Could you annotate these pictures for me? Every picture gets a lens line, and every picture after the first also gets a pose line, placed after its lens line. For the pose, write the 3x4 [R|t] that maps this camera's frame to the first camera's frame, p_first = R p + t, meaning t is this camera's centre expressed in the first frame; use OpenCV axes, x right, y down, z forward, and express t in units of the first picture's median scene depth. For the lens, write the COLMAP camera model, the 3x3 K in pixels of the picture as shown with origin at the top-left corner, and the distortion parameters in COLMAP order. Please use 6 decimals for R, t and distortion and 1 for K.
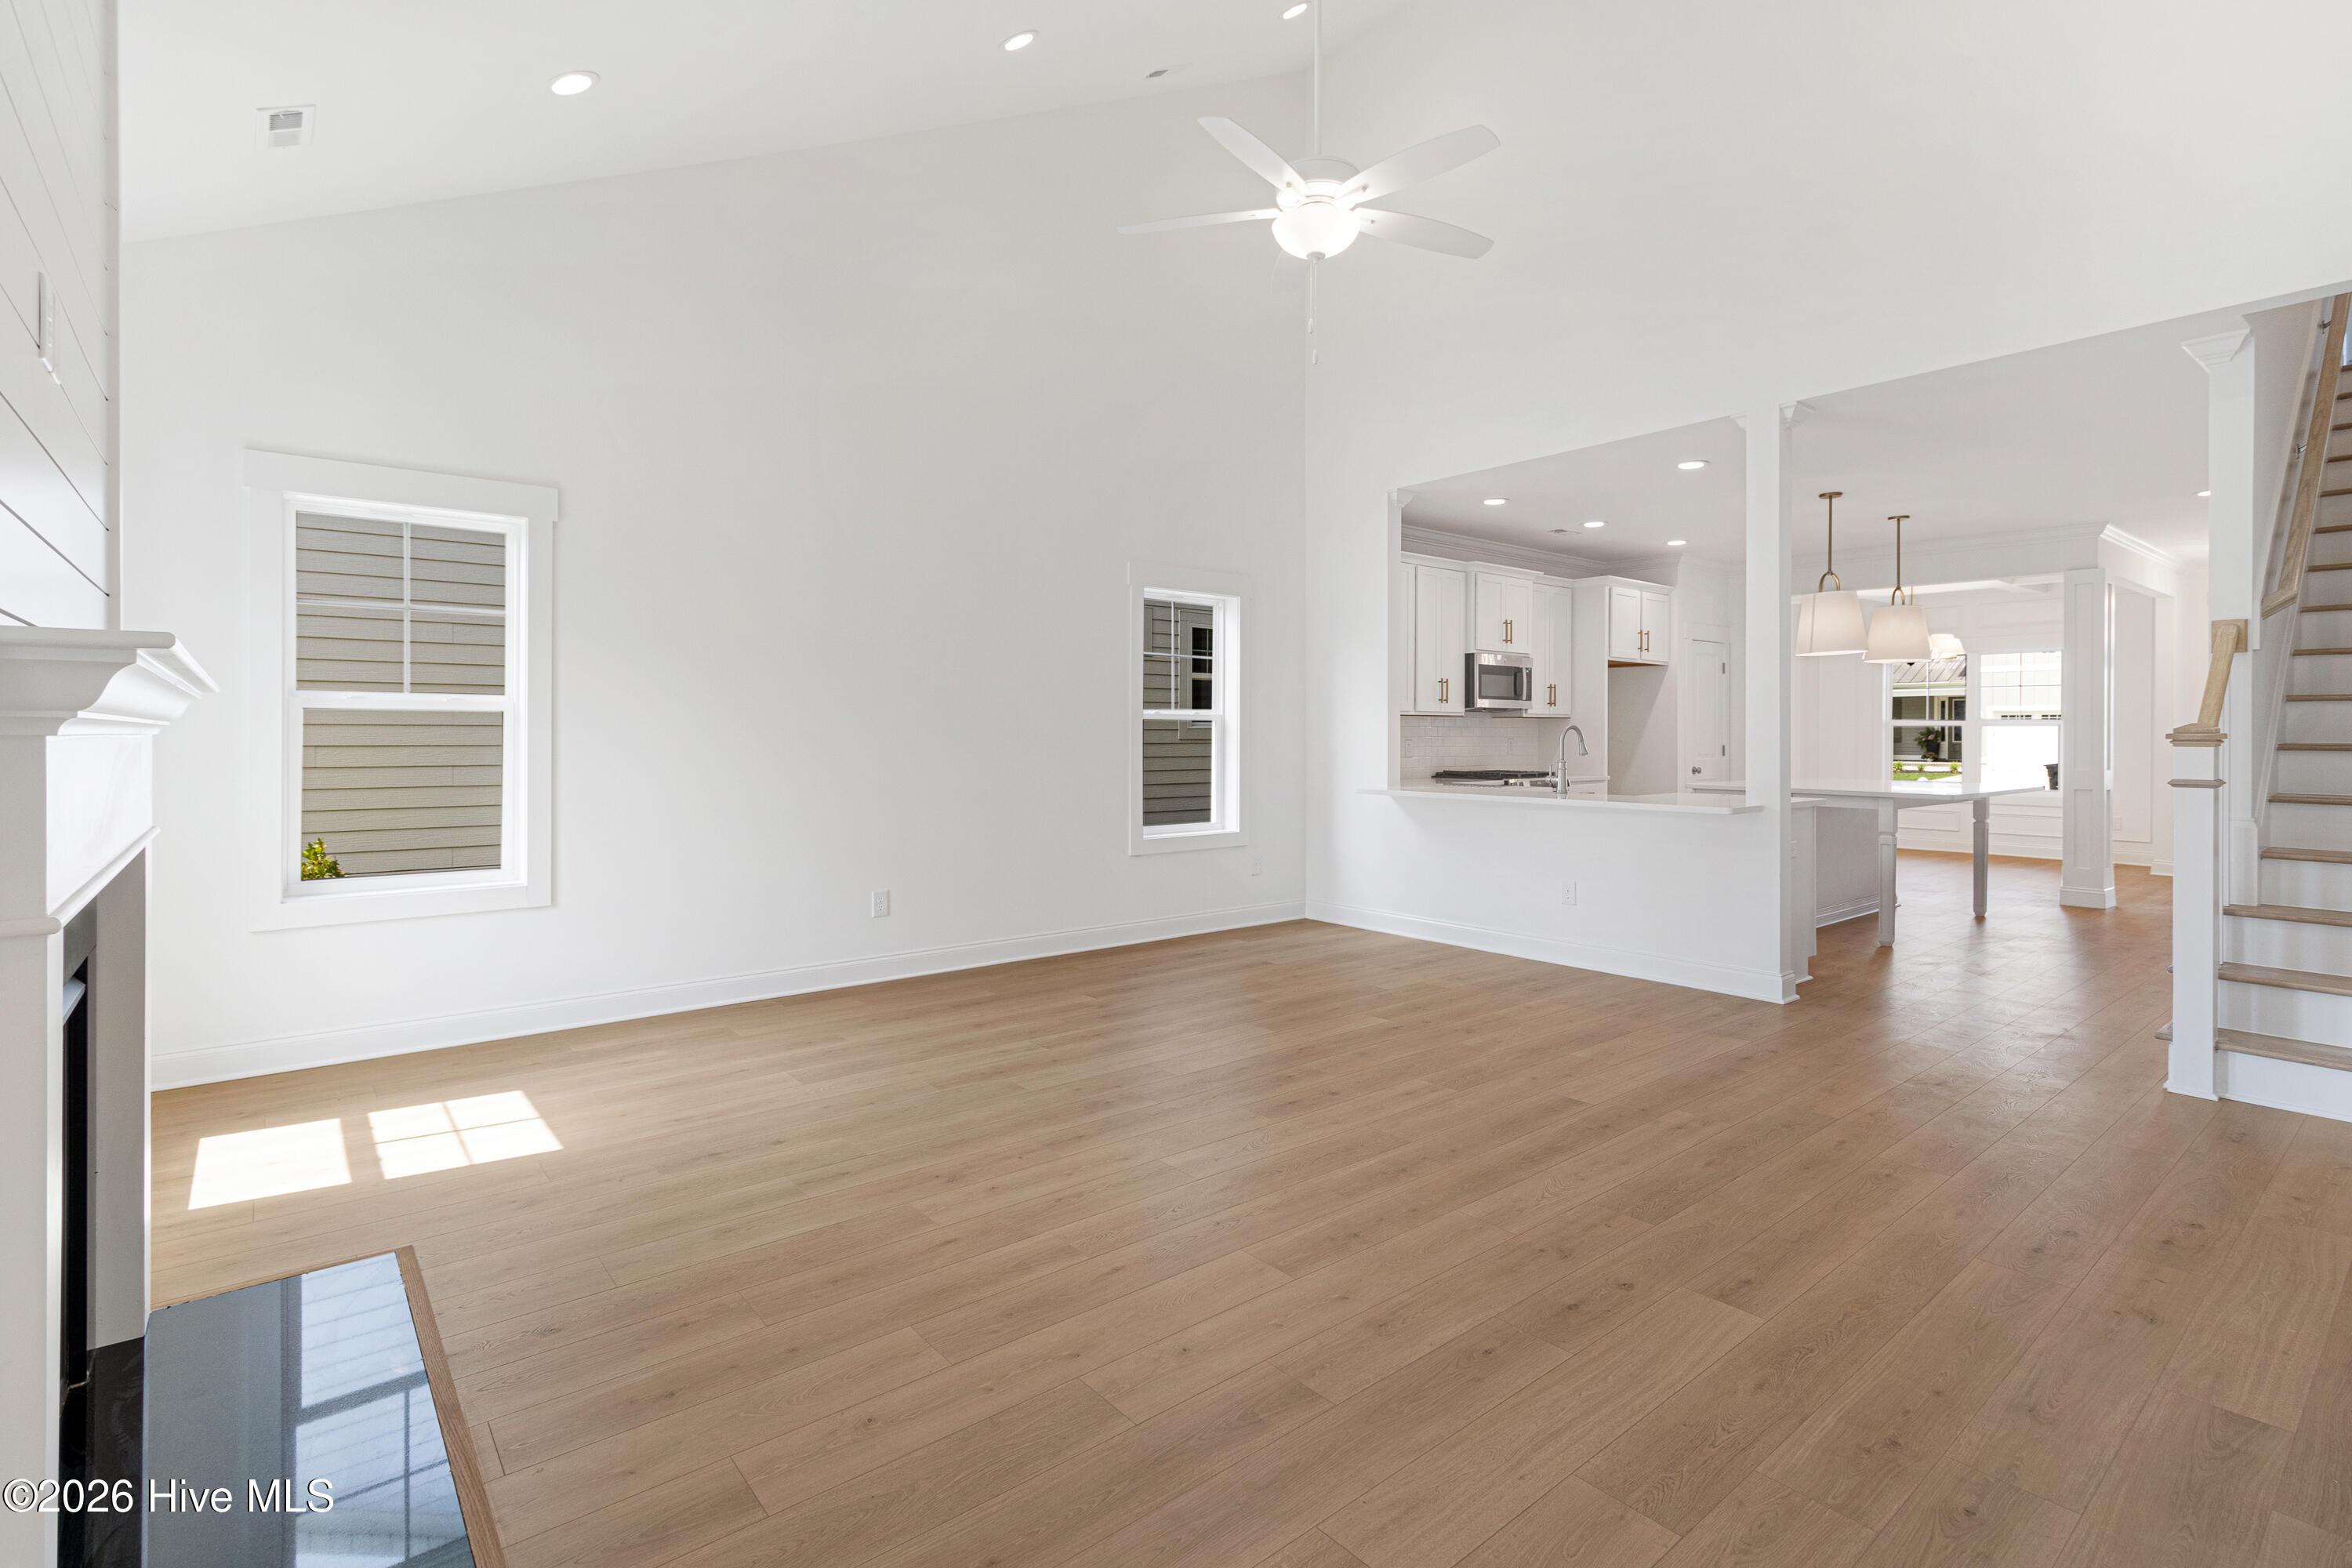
lens RADIAL K [[1109.9, 0, 1172.1], [0, 1109.9, 774.9], [0, 0, 1]] dist [0.009445, -0.000143]
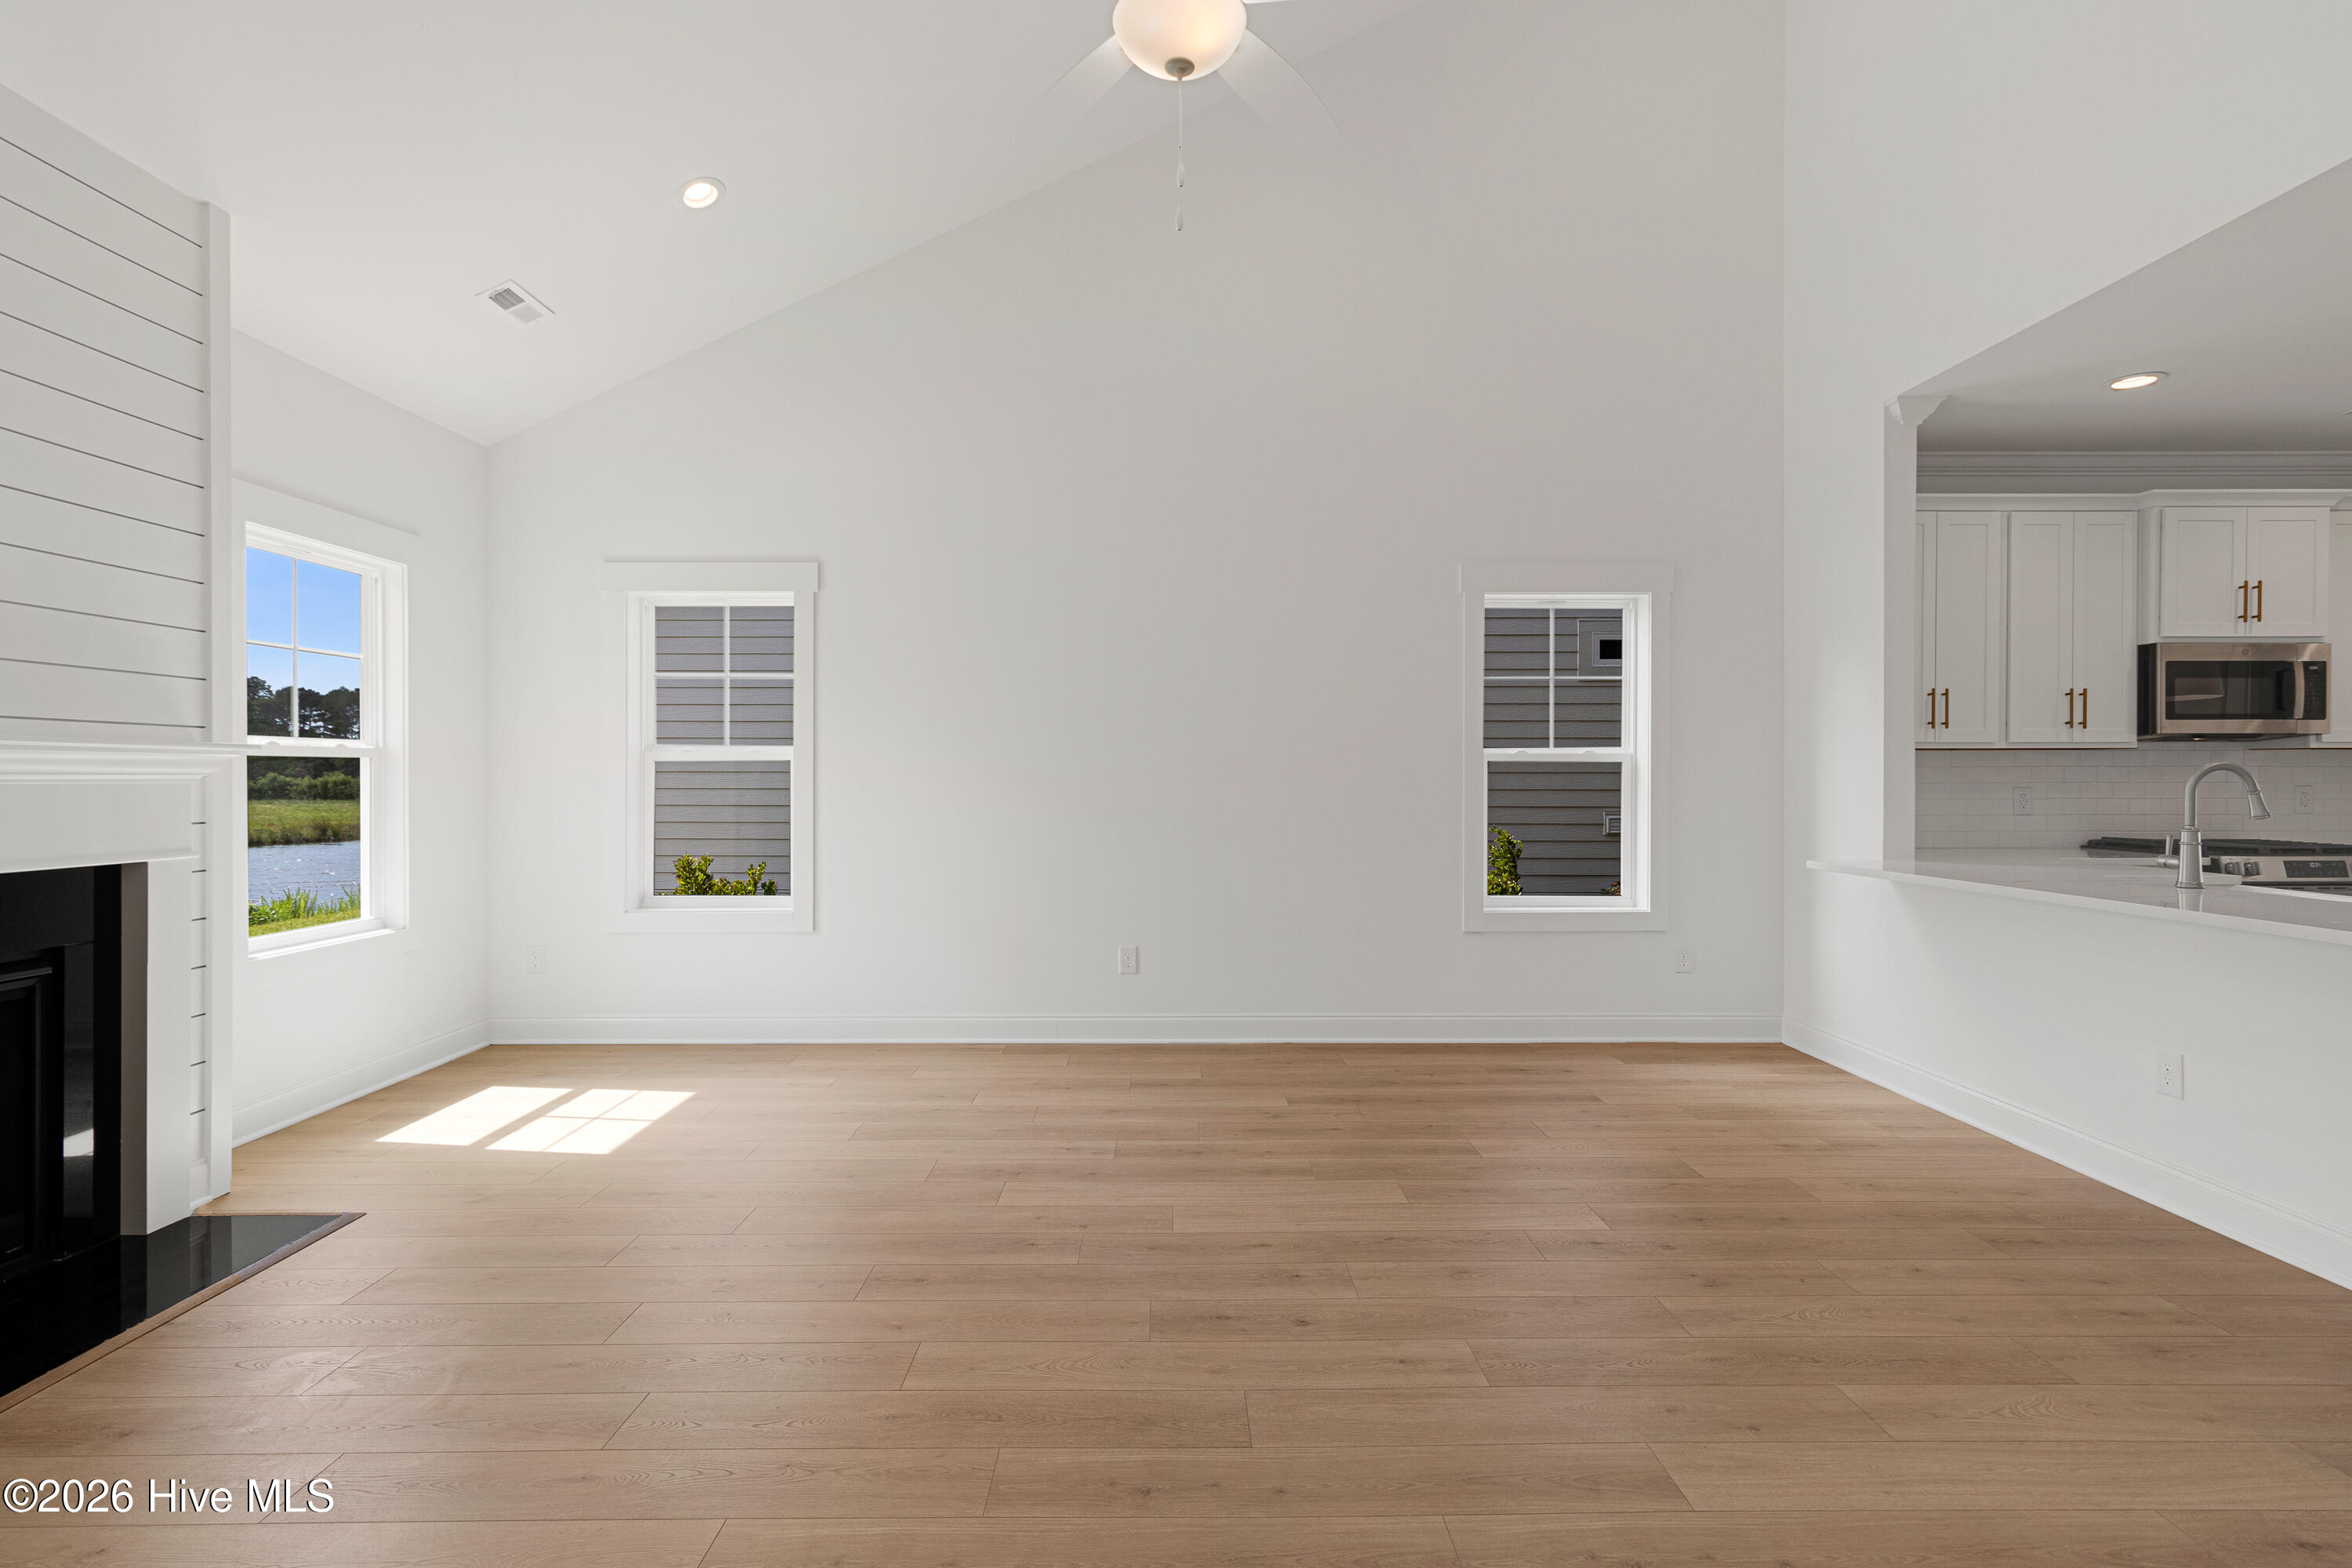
lens RADIAL K [[1081.6, 0, 1175.9], [0, 1081.6, 792.3], [0, 0, 1]] dist [0.010346, 0.000319]
pose [[0.772914, 0.007511, -0.634466, 0.348288], [-0.021966, 0.999647, -0.014925, -0.012973], [0.634130, 0.025472, 0.772806, 0.311918]]
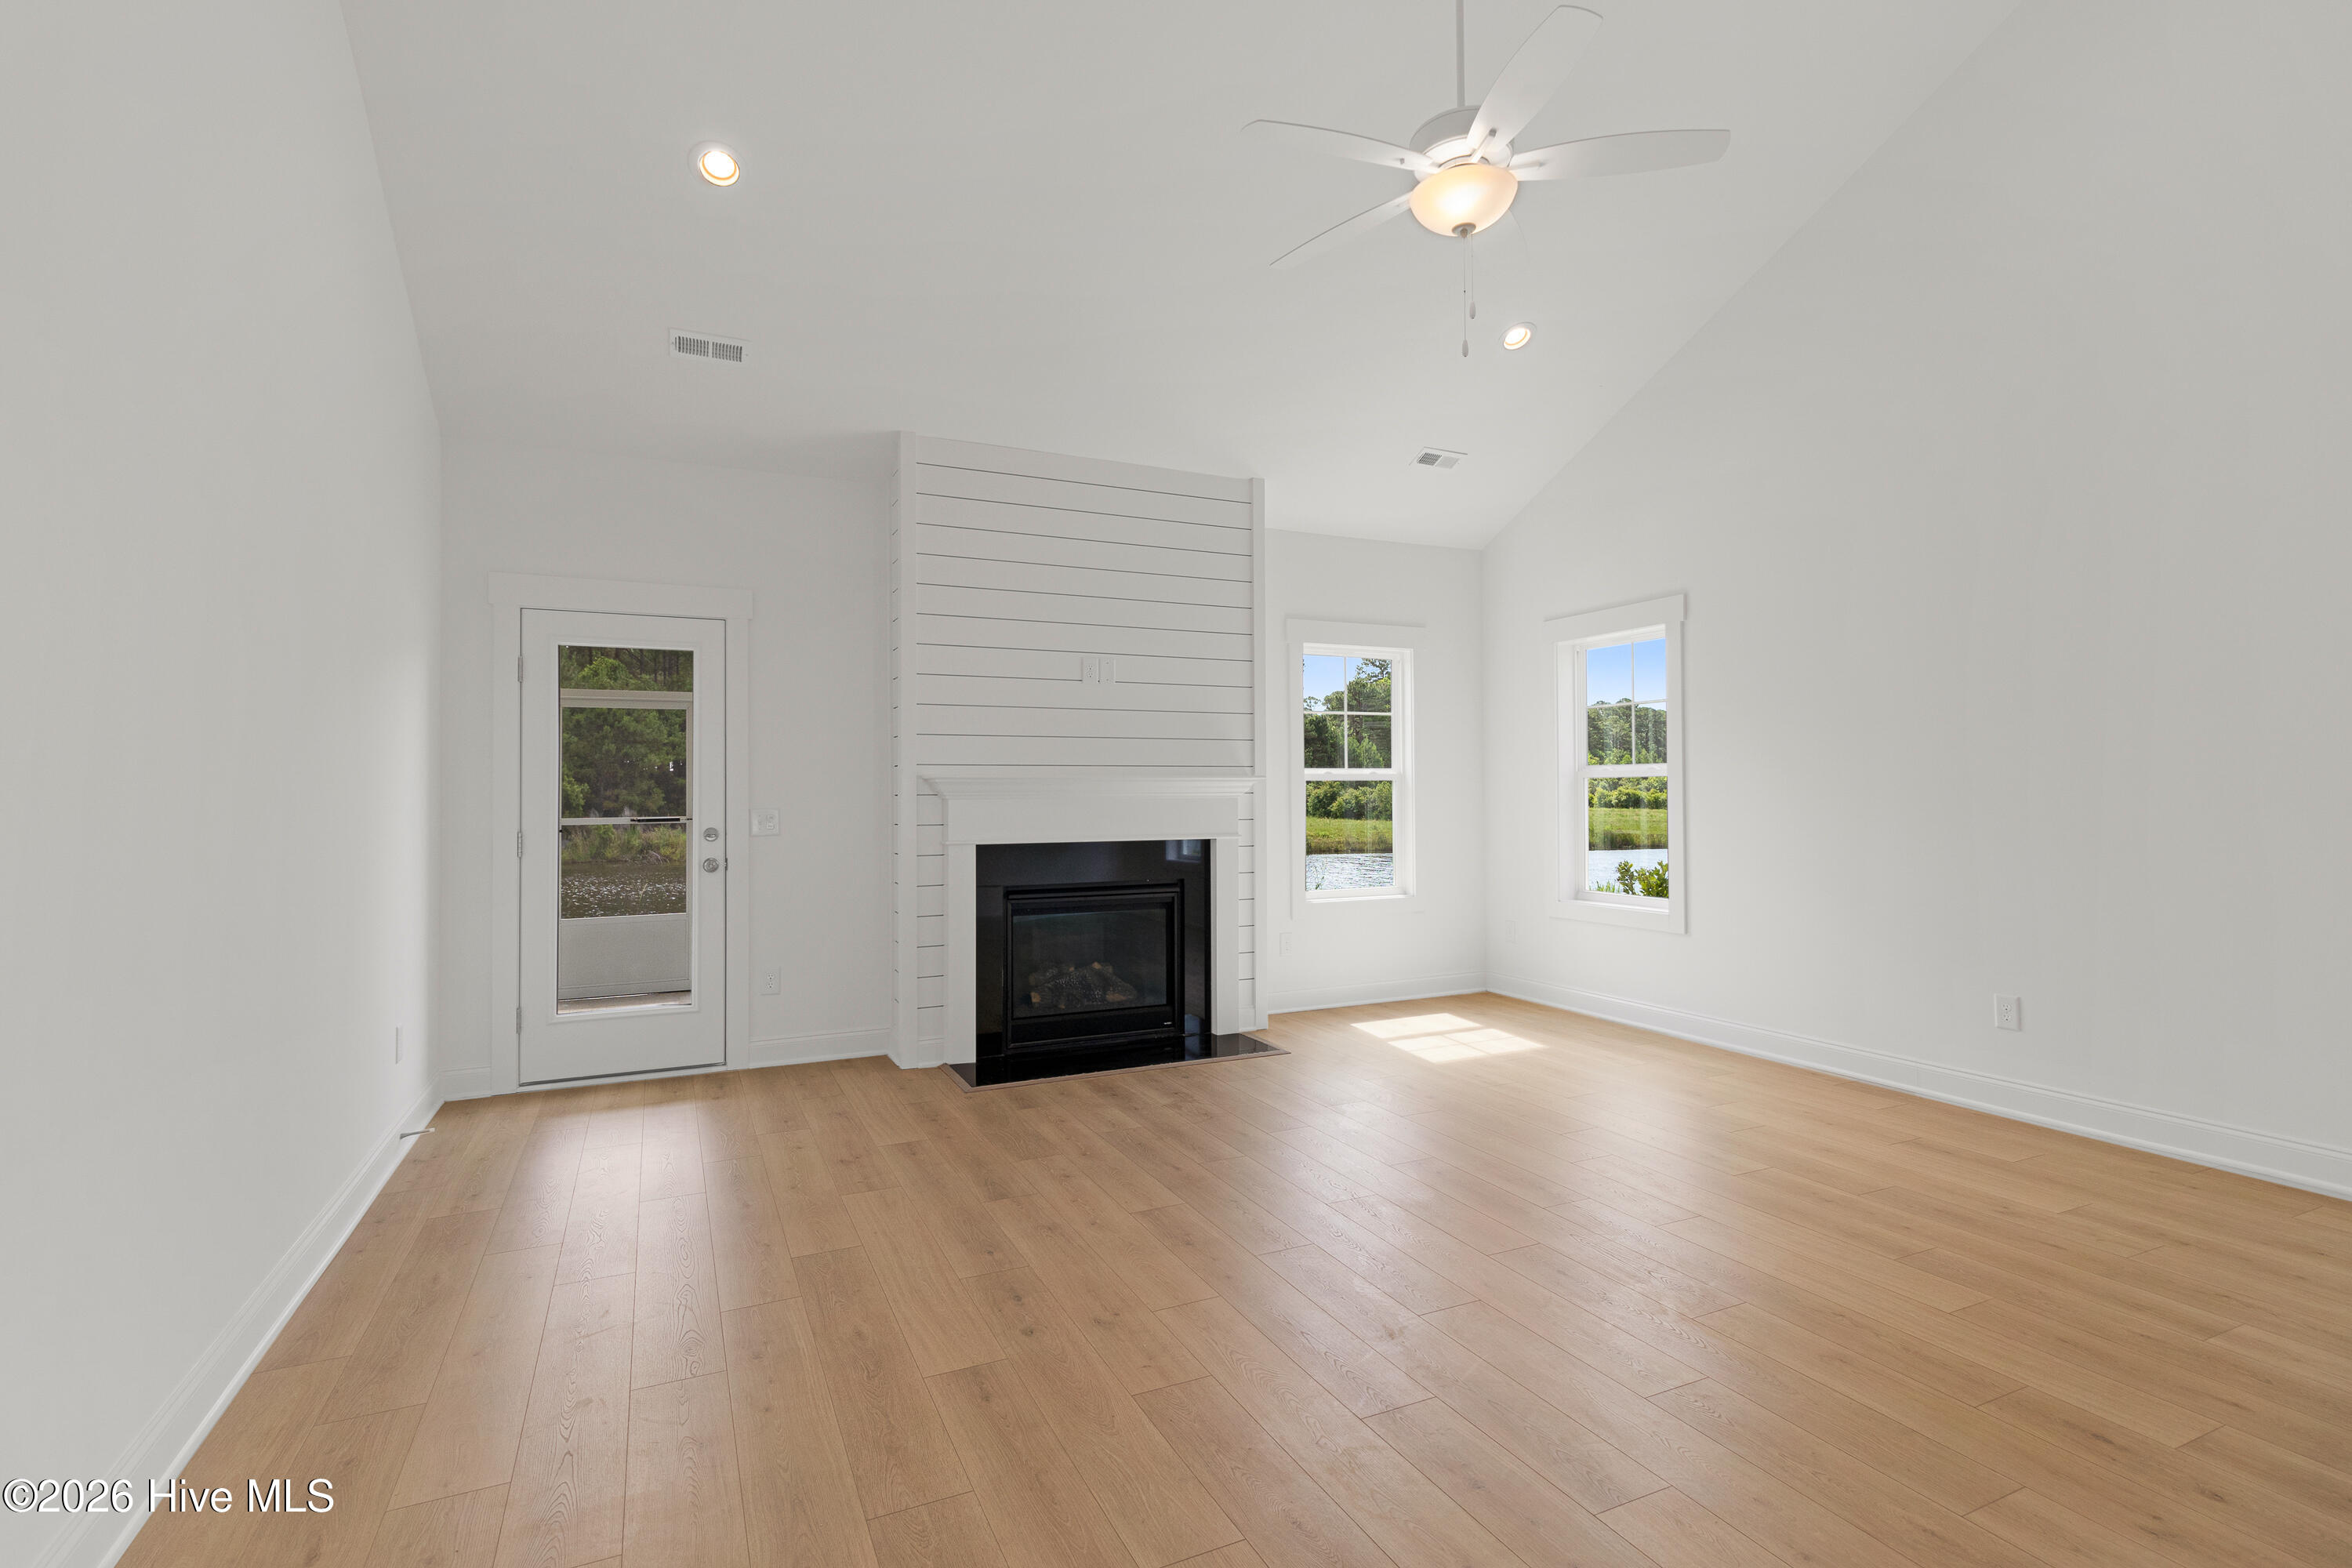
lens RADIAL K [[1081.5, 0, 1170.5], [0, 1081.5, 797.6], [0, 0, 1]] dist [0.002594, 0.000095]
pose [[-0.247873, 0.001811, -0.968791, 0.609771], [-0.030006, 0.999504, 0.009546, -0.022656], [0.968328, 0.031436, -0.247695, 0.616025]]
